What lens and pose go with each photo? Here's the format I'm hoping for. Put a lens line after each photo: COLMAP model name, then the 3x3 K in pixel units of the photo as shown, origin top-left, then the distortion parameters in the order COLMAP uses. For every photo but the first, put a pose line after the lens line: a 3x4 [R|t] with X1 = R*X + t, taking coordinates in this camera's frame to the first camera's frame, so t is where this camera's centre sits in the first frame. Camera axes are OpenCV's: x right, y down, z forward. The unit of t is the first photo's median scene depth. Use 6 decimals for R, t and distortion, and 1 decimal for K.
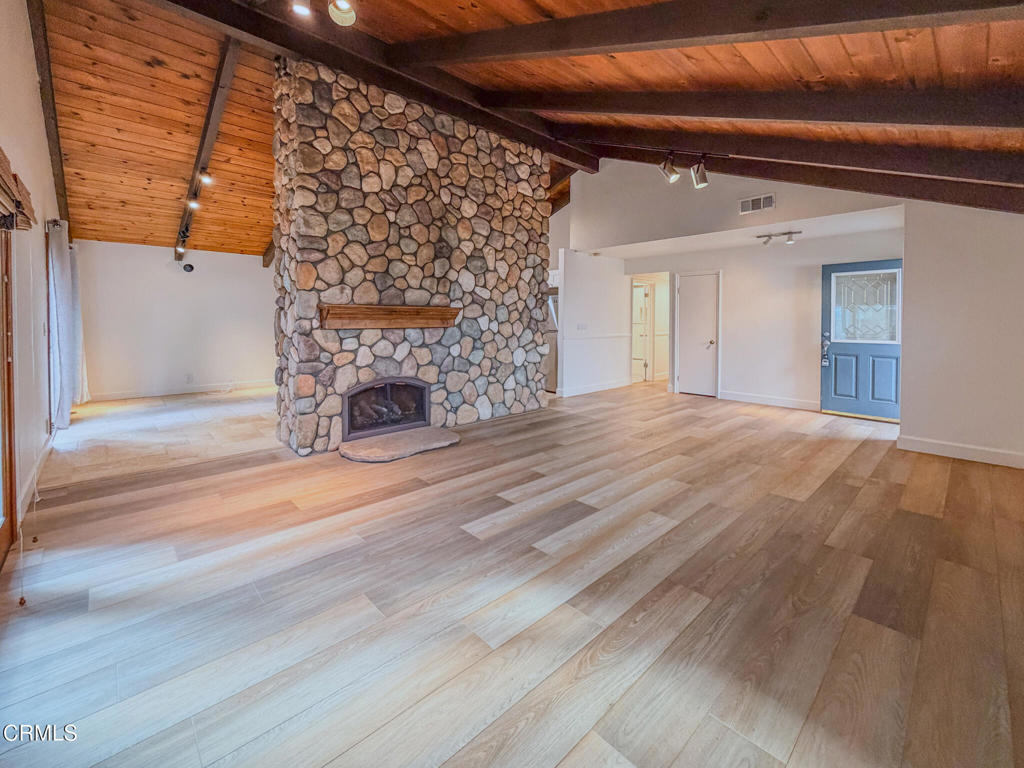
lens RADIAL K [[414.6, 0, 532.7], [0, 414.6, 334.3], [0, 0, 1]] dist [-0.001474, 0.000023]
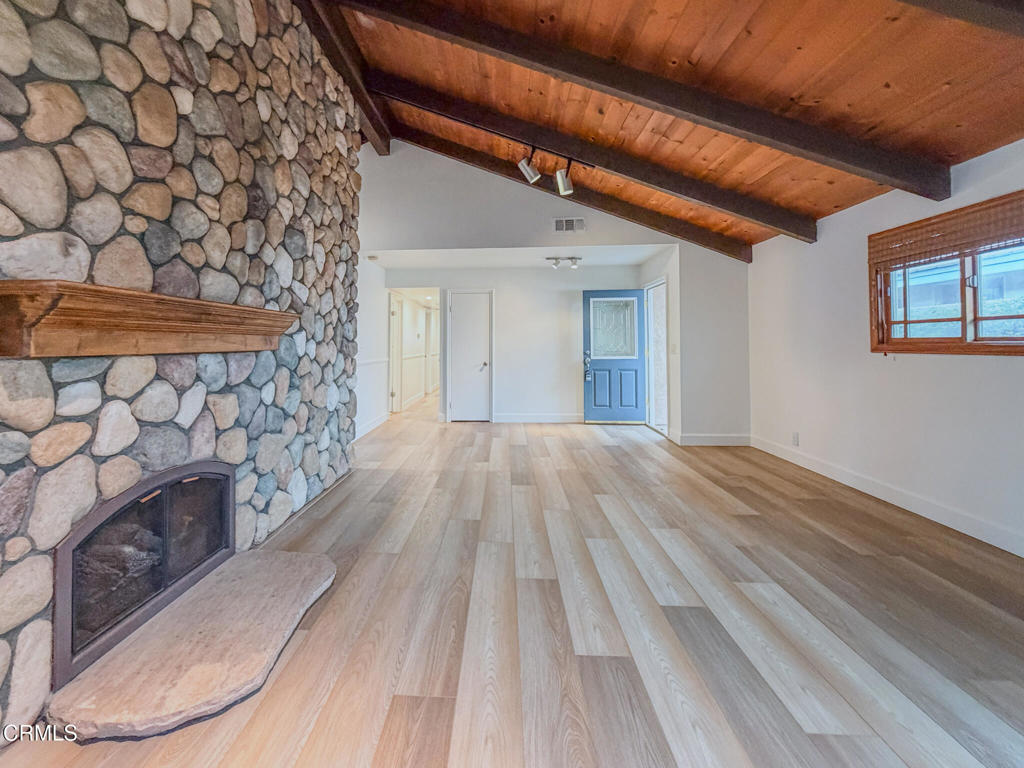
lens RADIAL K [[426.6, 0, 465.3], [0, 426.6, 332.2], [0, 0, 1]] dist [0.000083, 0.000137]
pose [[0.754579, 0.013378, 0.656073, -0.402485], [0.028454, 0.998185, -0.053080, -0.004483], [-0.655592, 0.058721, 0.752828, 0.463080]]
